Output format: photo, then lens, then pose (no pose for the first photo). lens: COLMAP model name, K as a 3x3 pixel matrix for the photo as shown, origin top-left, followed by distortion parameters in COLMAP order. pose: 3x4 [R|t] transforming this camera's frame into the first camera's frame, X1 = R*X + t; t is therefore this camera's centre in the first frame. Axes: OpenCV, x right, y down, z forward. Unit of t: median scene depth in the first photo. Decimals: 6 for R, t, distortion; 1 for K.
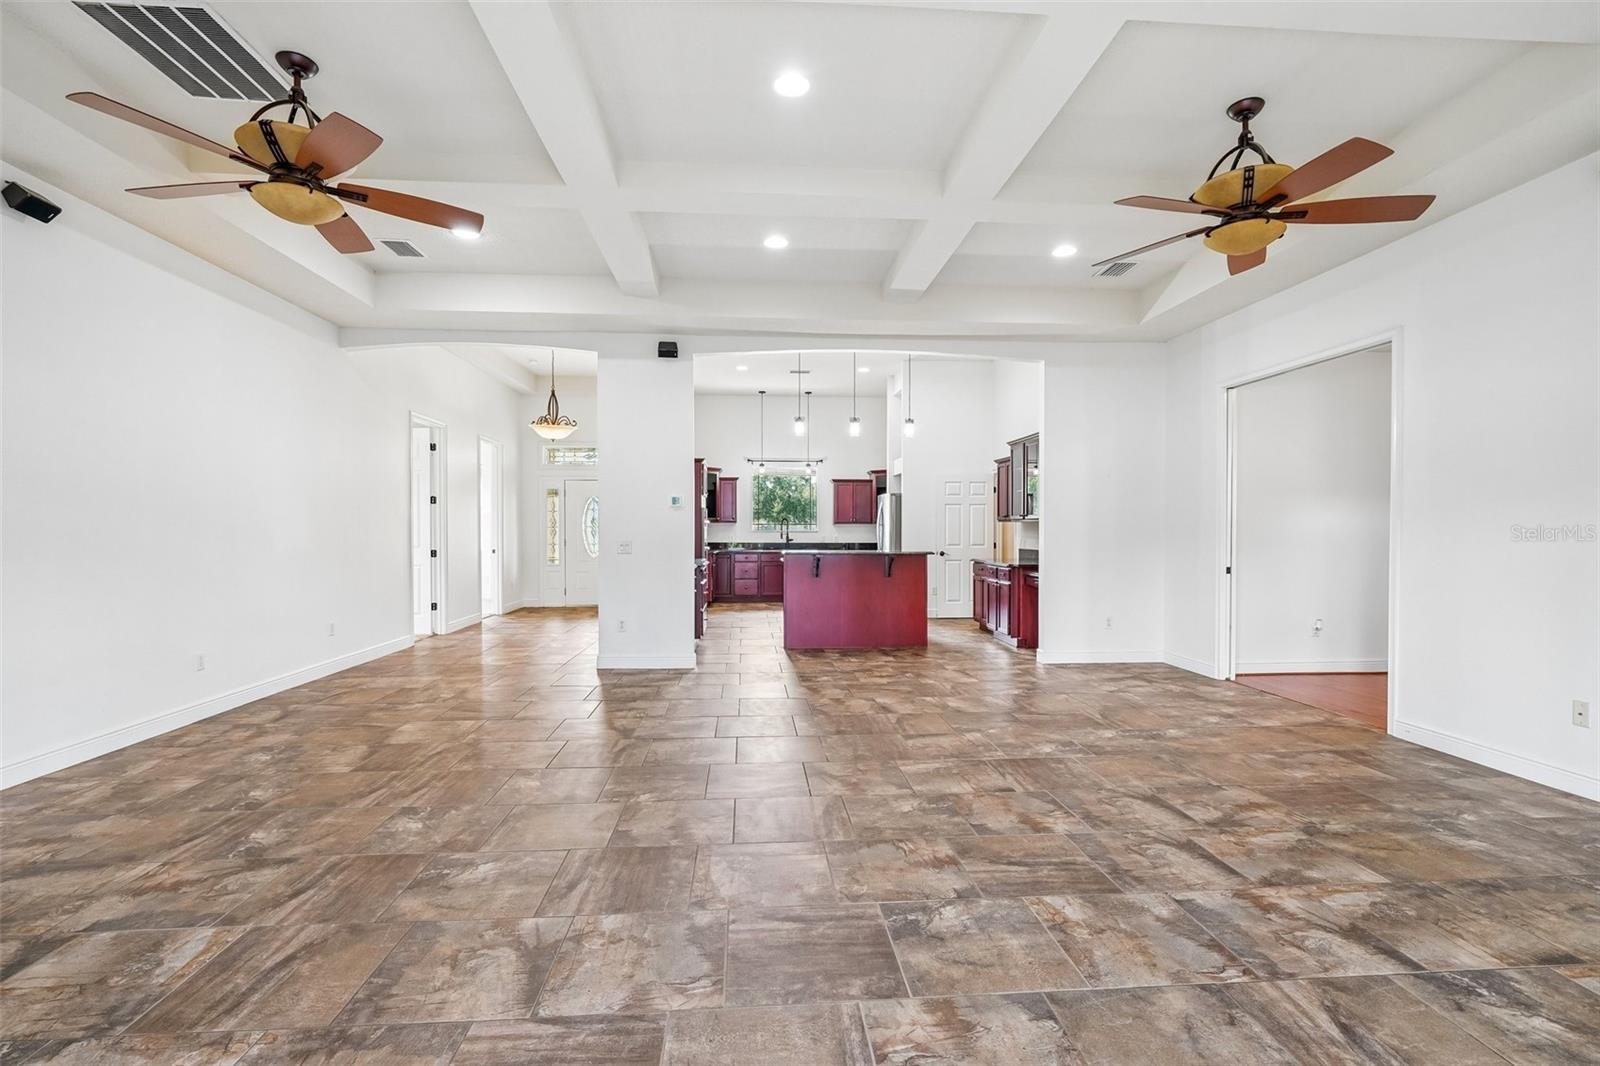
lens RADIAL K [[737.4, 0, 811.1], [0, 737.4, 534.3], [0, 0, 1]] dist [0.000821, 0.001501]
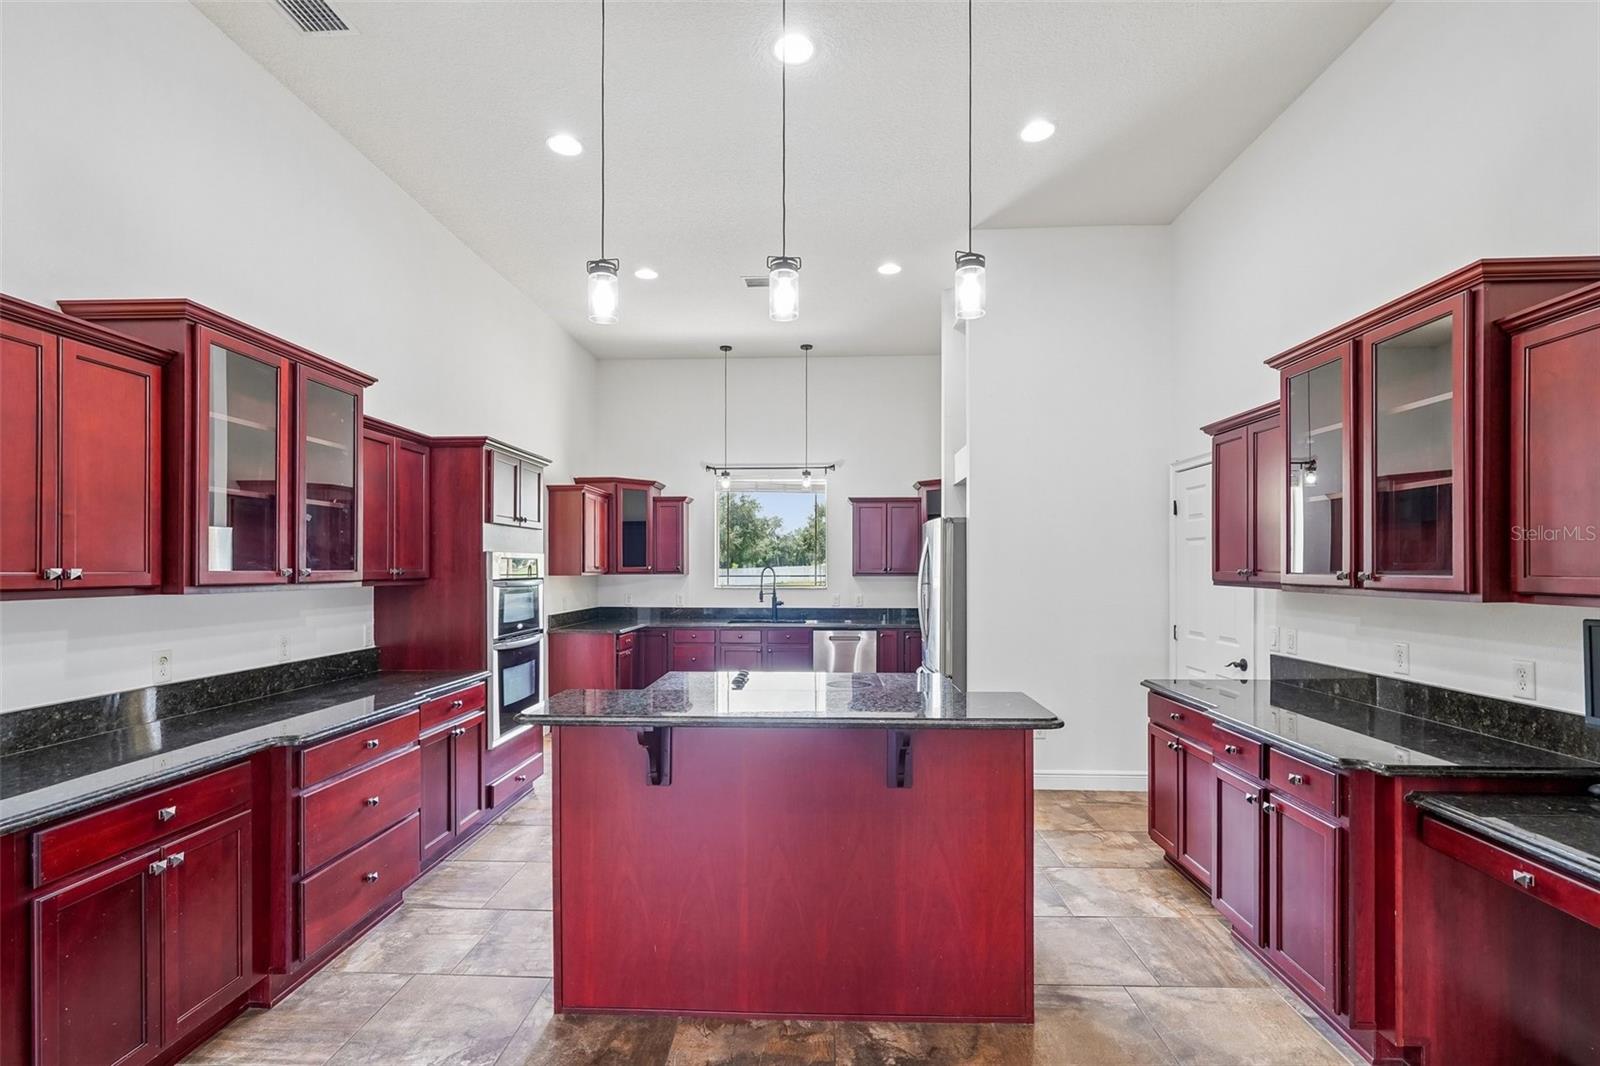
lens RADIAL K [[737.4, 0, 796.7], [0, 737.4, 562.3], [0, 0, 1]] dist [0.000821, 0.001501]
pose [[0.991369, -0.003810, -0.131044, 0.064479], [0.002514, 0.999946, -0.010057, -0.019184], [0.131075, 0.009640, 0.991326, 0.433243]]
